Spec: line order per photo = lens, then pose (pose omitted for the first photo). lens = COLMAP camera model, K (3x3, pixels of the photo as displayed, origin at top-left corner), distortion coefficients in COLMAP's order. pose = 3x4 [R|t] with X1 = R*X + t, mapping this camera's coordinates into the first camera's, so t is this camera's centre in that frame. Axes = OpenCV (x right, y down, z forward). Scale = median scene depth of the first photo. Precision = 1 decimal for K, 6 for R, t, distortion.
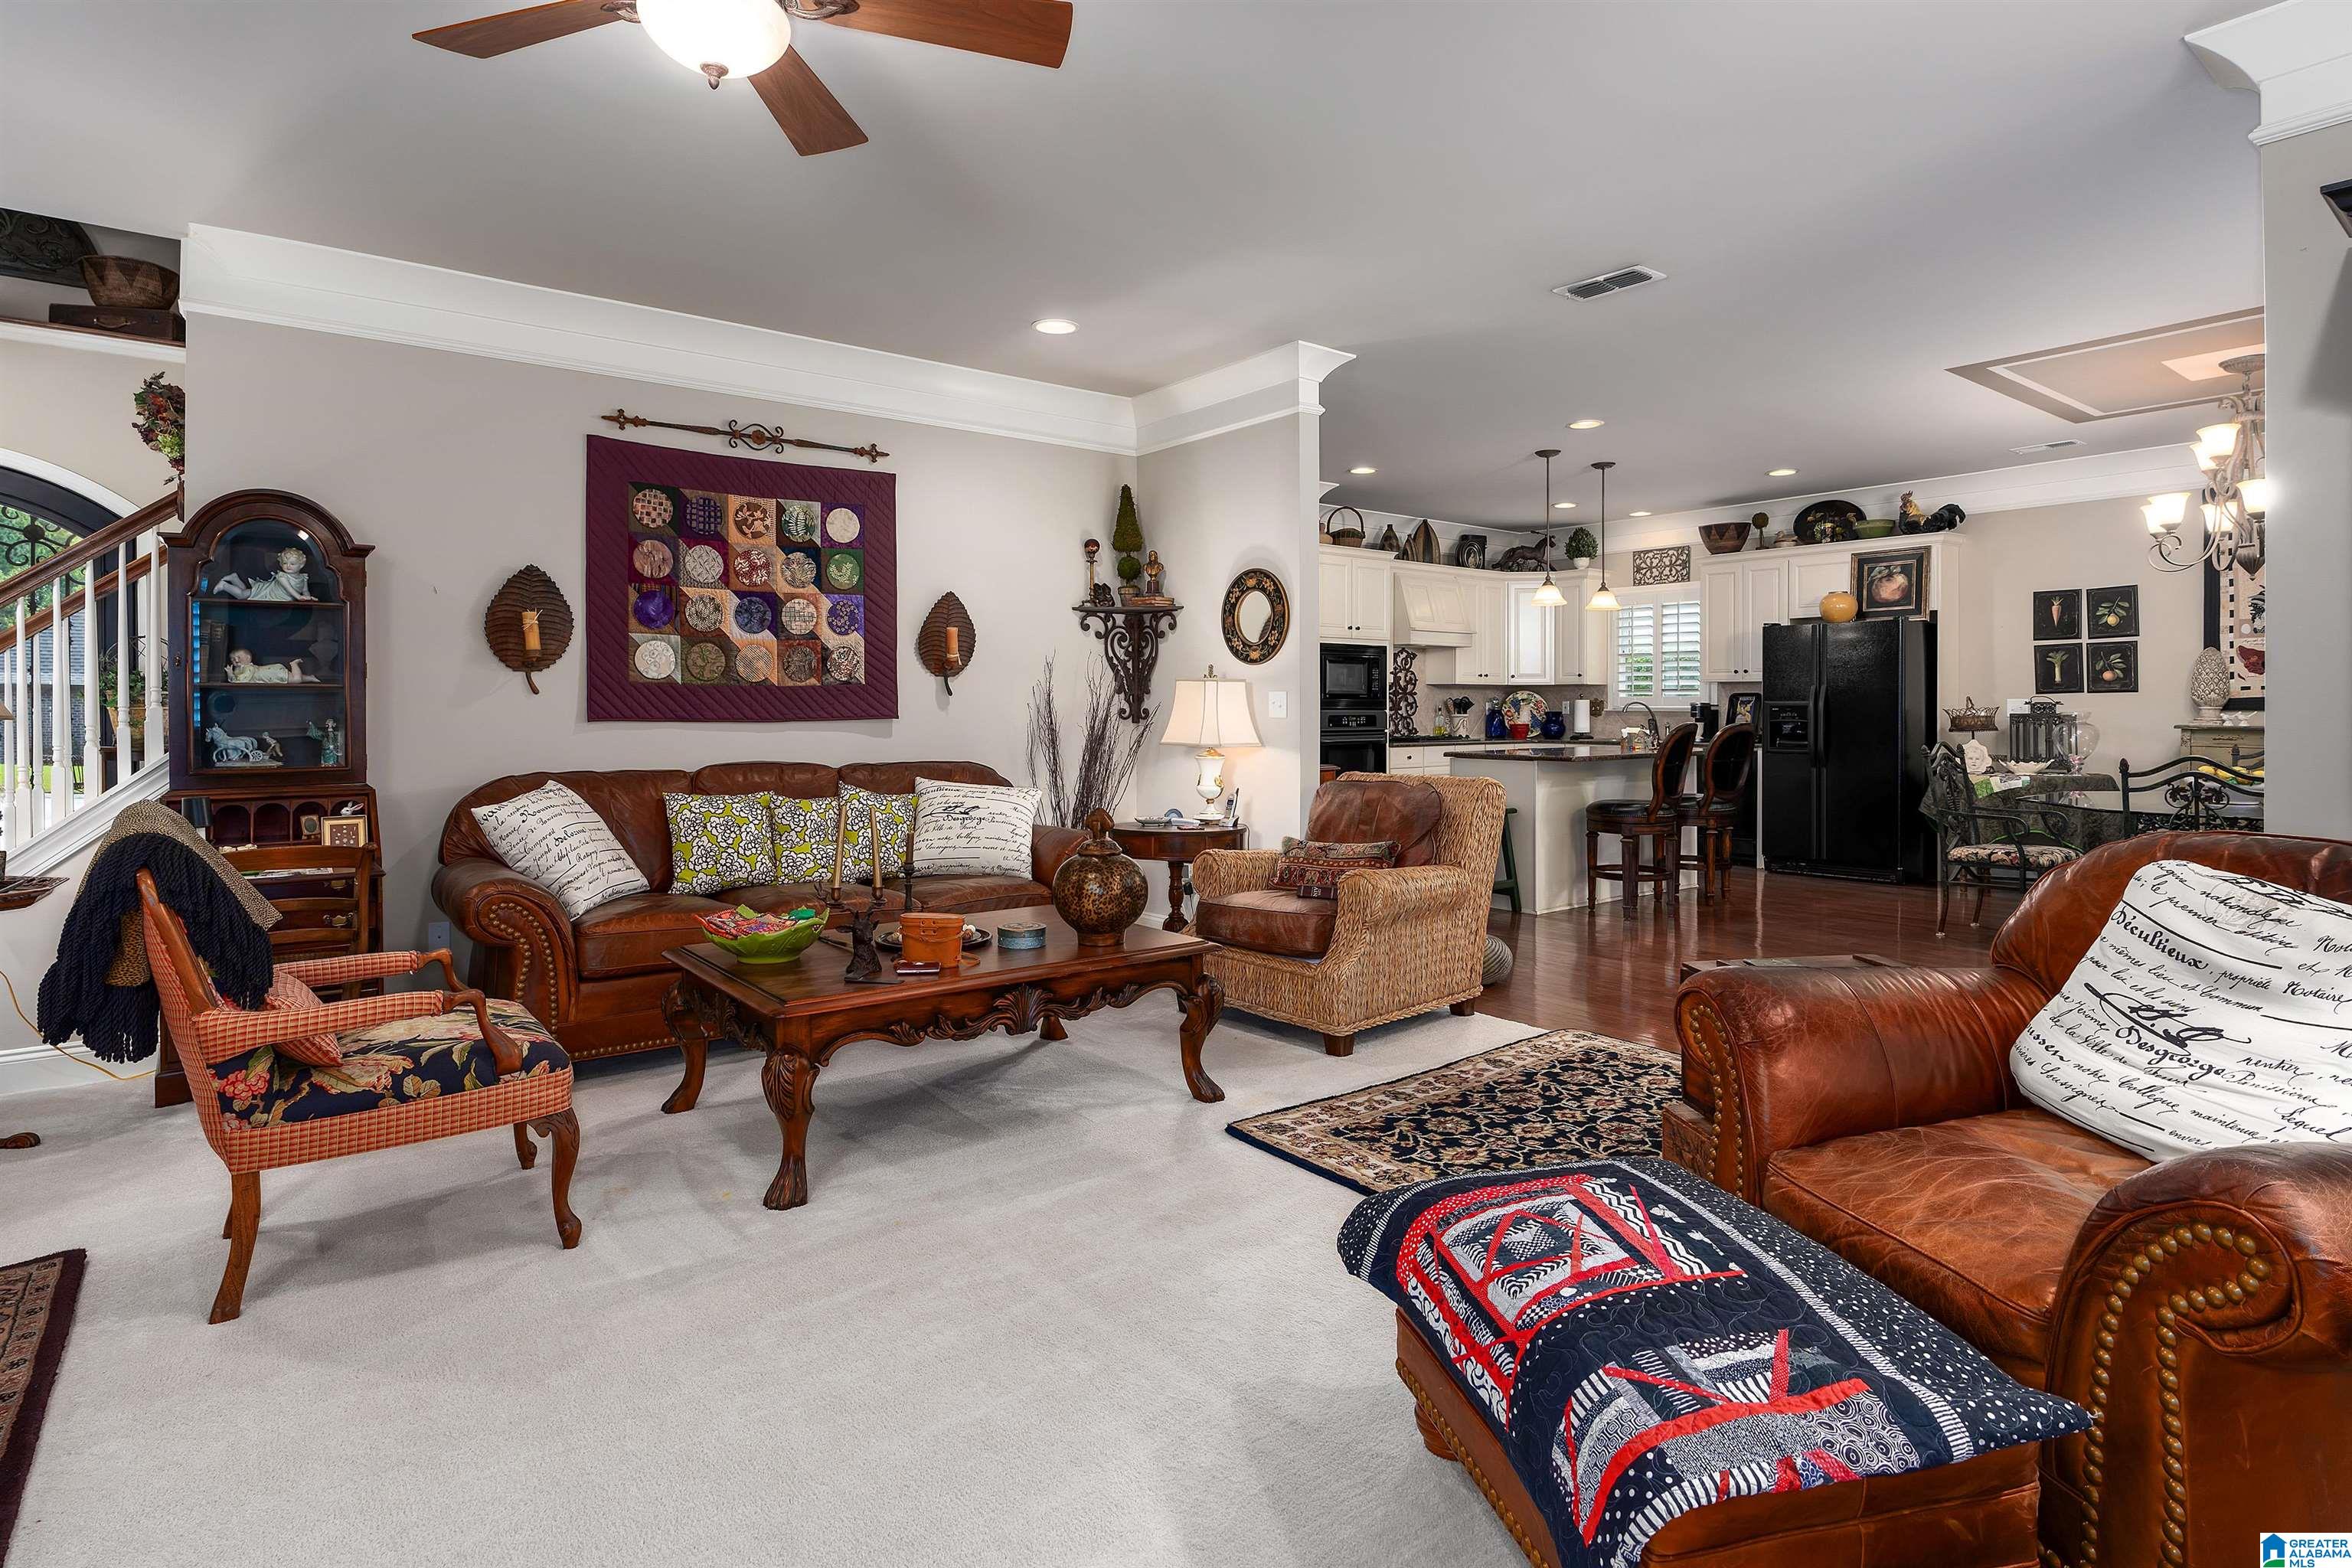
lens RADIAL K [[1220.9, 0, 1189.6], [0, 1220.9, 713.7], [0, 0, 1]] dist [0.000331, -0.000491]
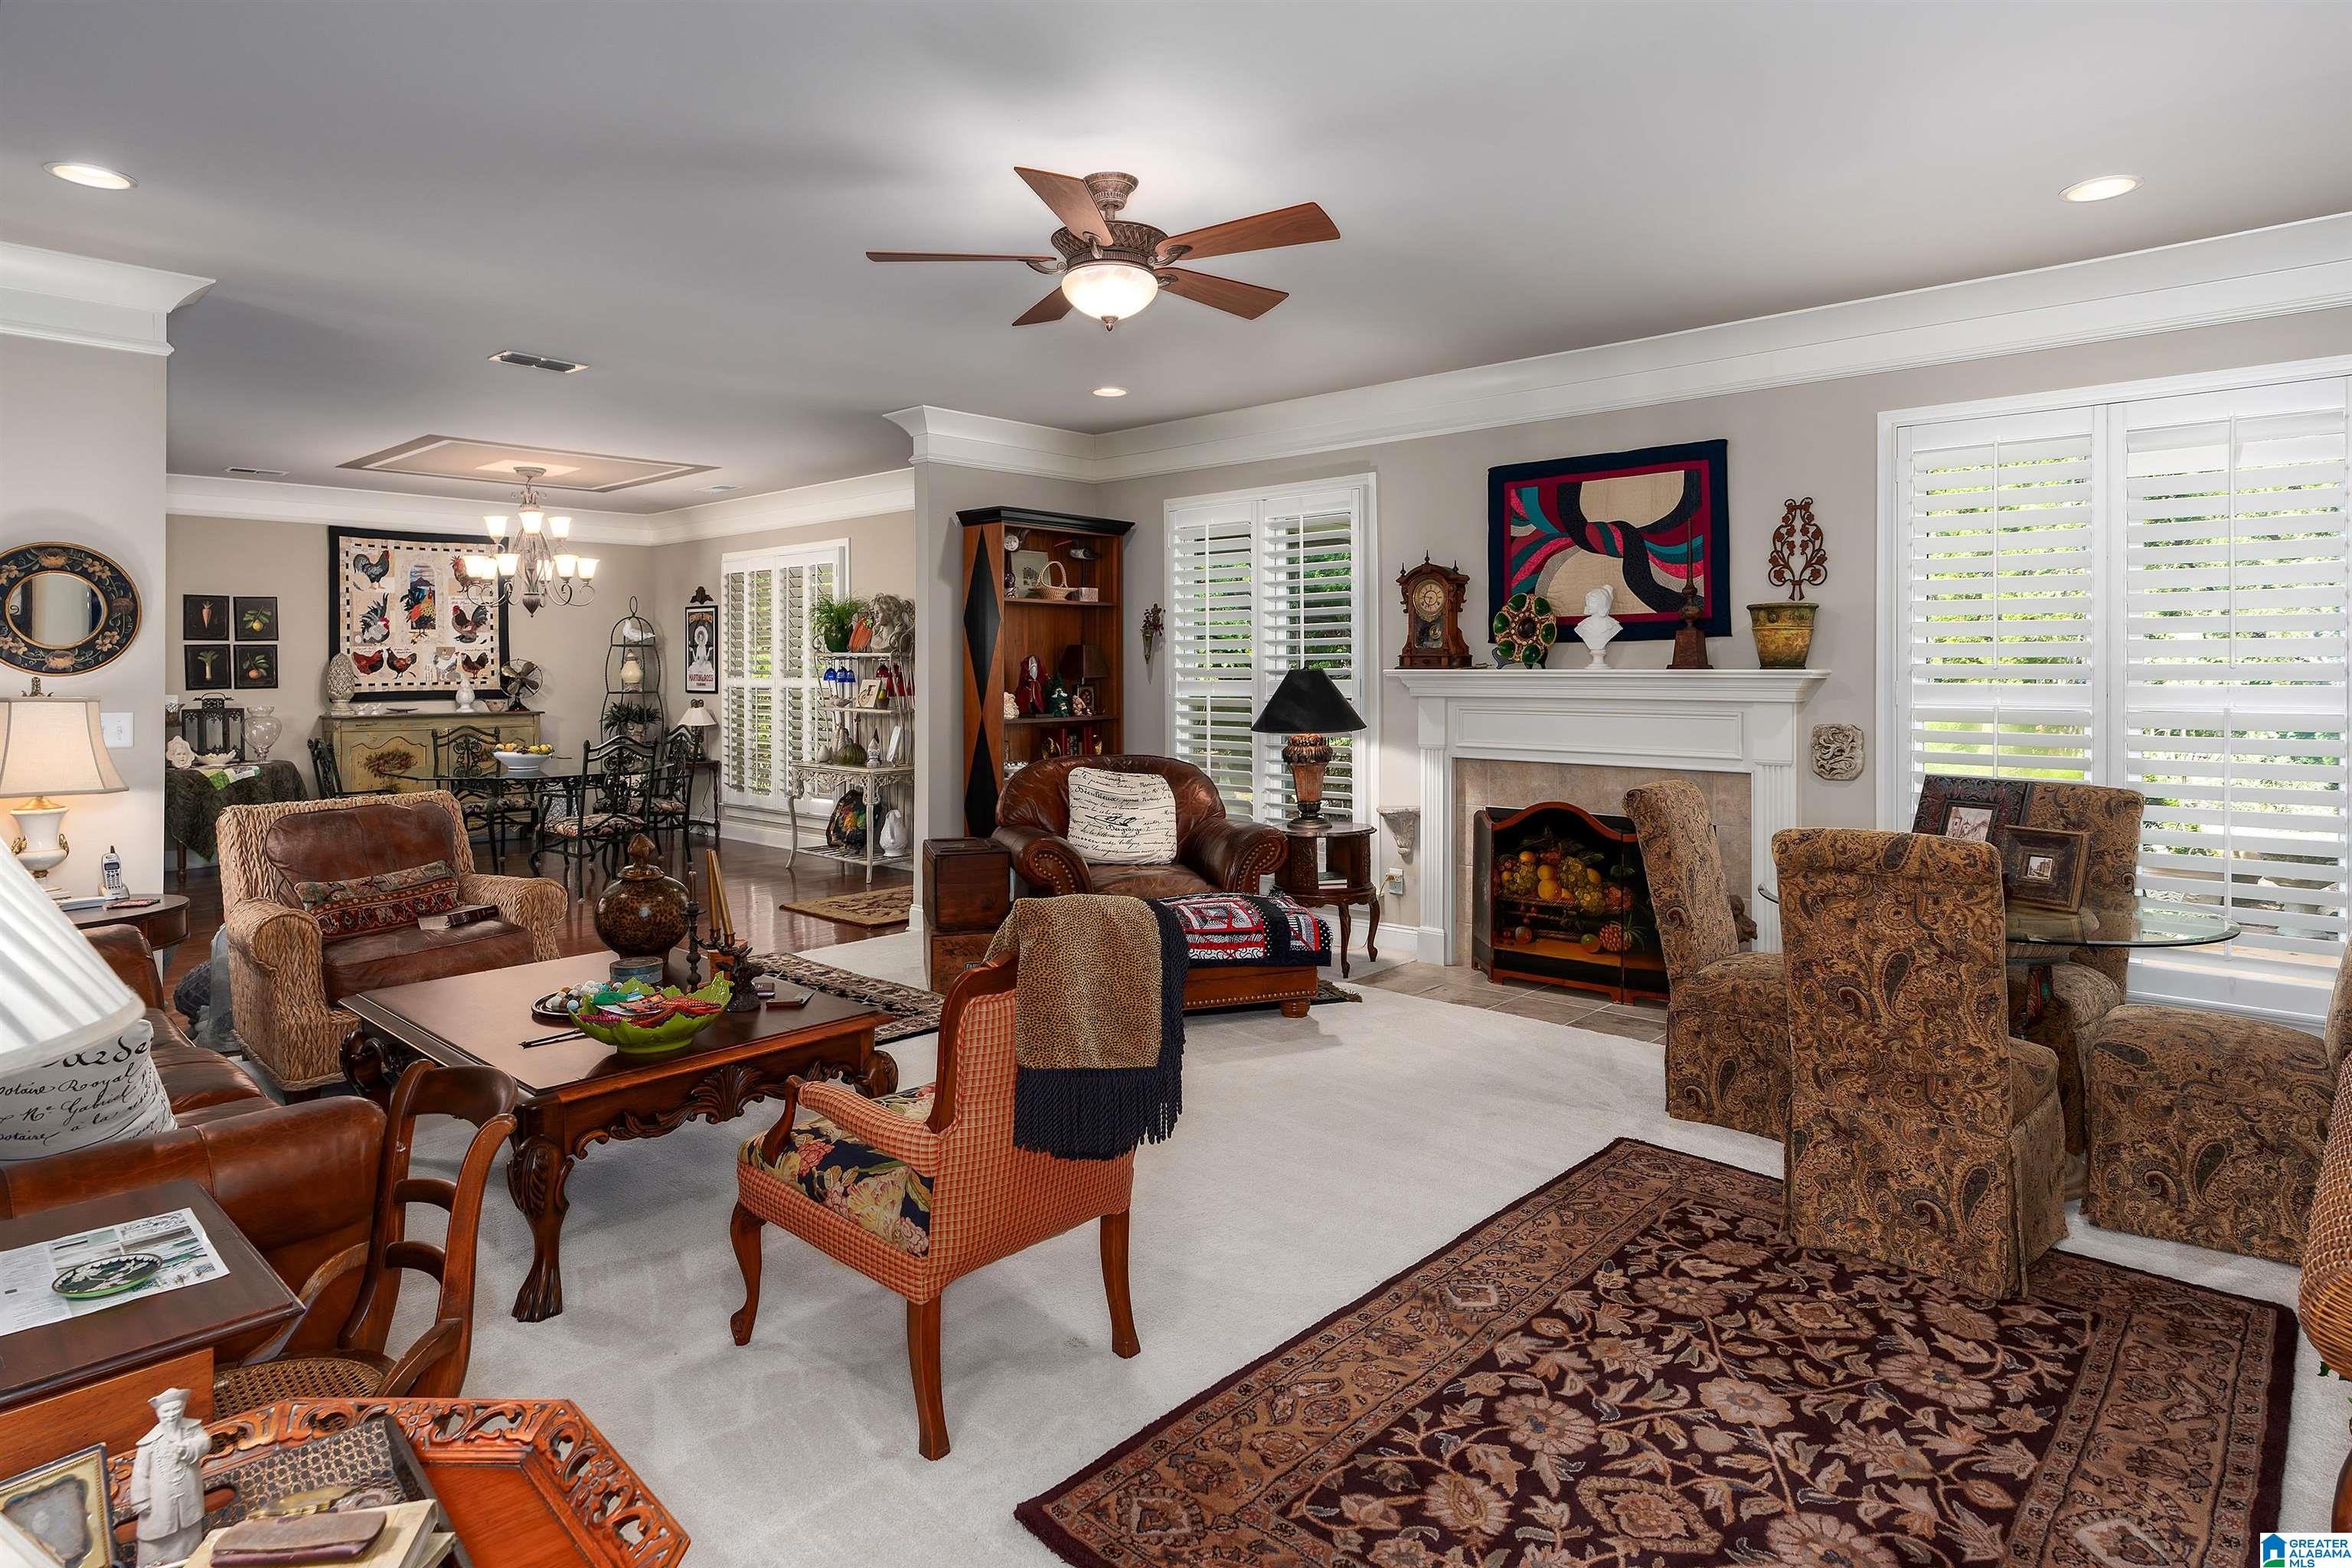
lens RADIAL K [[1302.4, 0, 1115.6], [0, 1302.4, 666.4], [0, 0, 1]] dist [0.023258, 0.001264]
pose [[-0.113487, 0.004190, 0.993531, -0.537487], [0.009424, 0.999951, -0.003140, -0.025437], [-0.993495, 0.009006, -0.113521, 0.320030]]
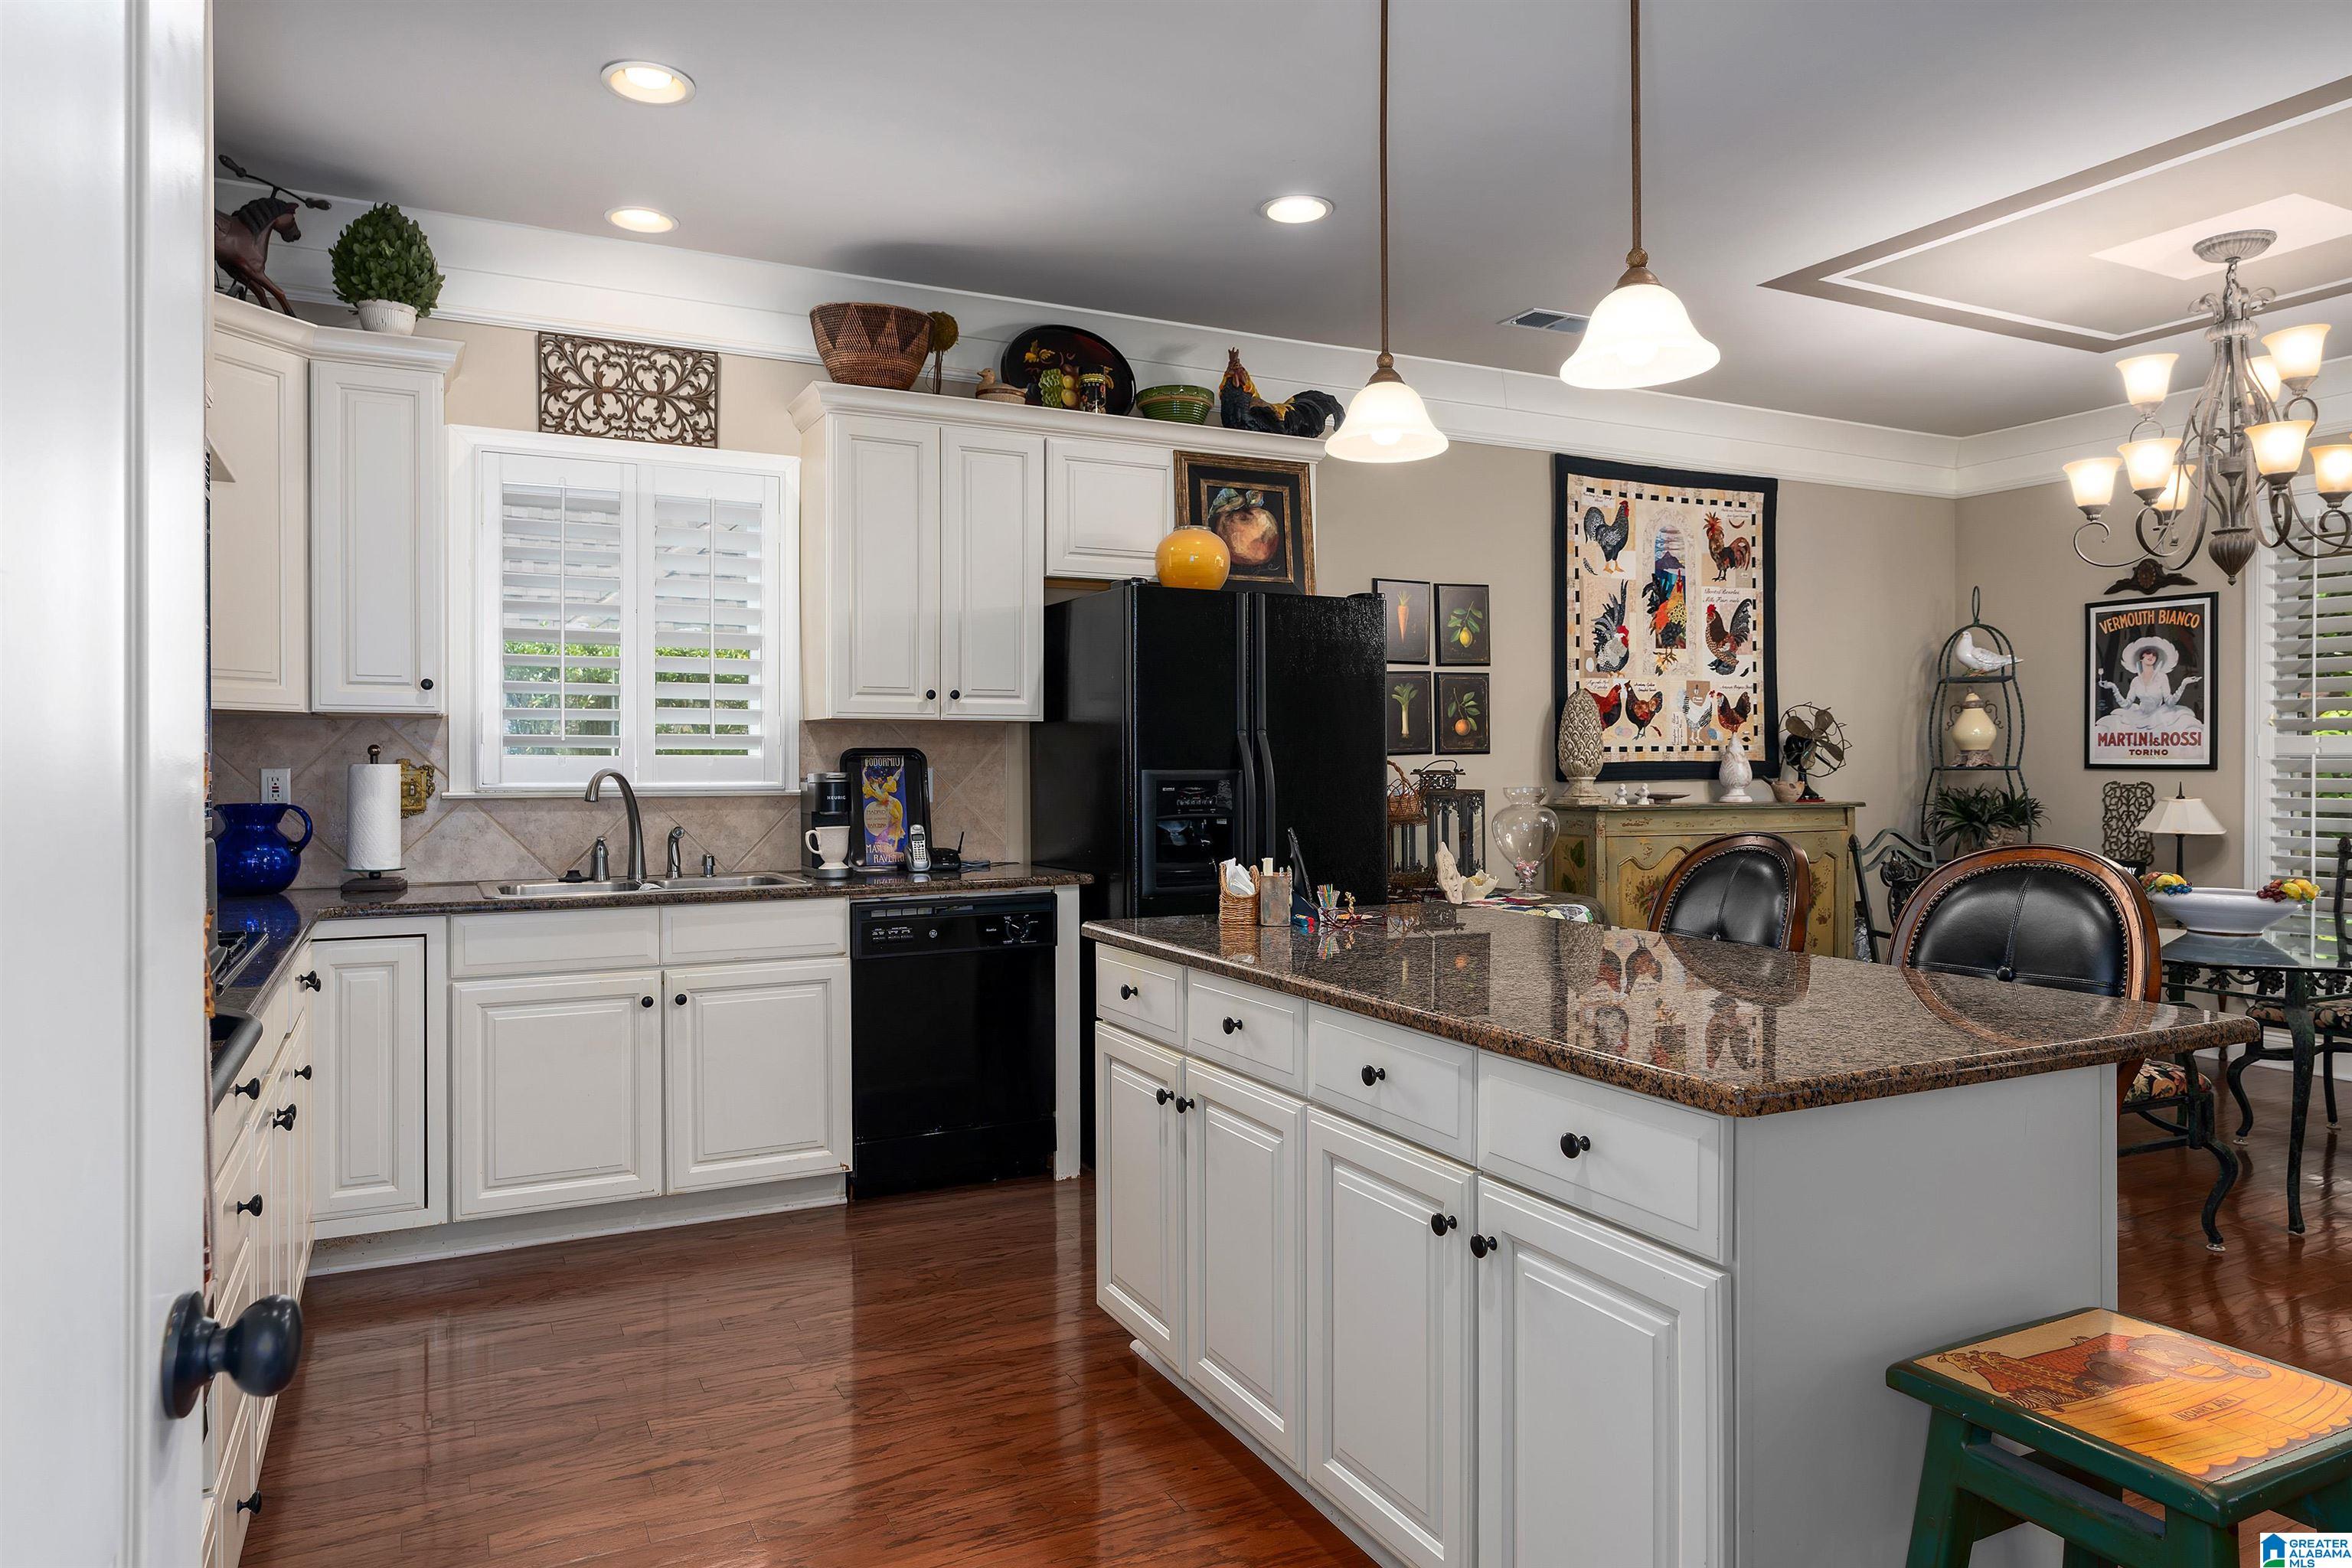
lens RADIAL K [[1472.6, 0, 1161.6], [0, 1472.6, 769.8], [0, 0, 1]] dist [0.001323, 0.000177]
pose [[0.198580, -0.004185, 0.980076, -0.007420], [0.007957, 0.999965, 0.002657, -0.012108], [-0.980052, 0.007271, 0.198606, 0.950681]]
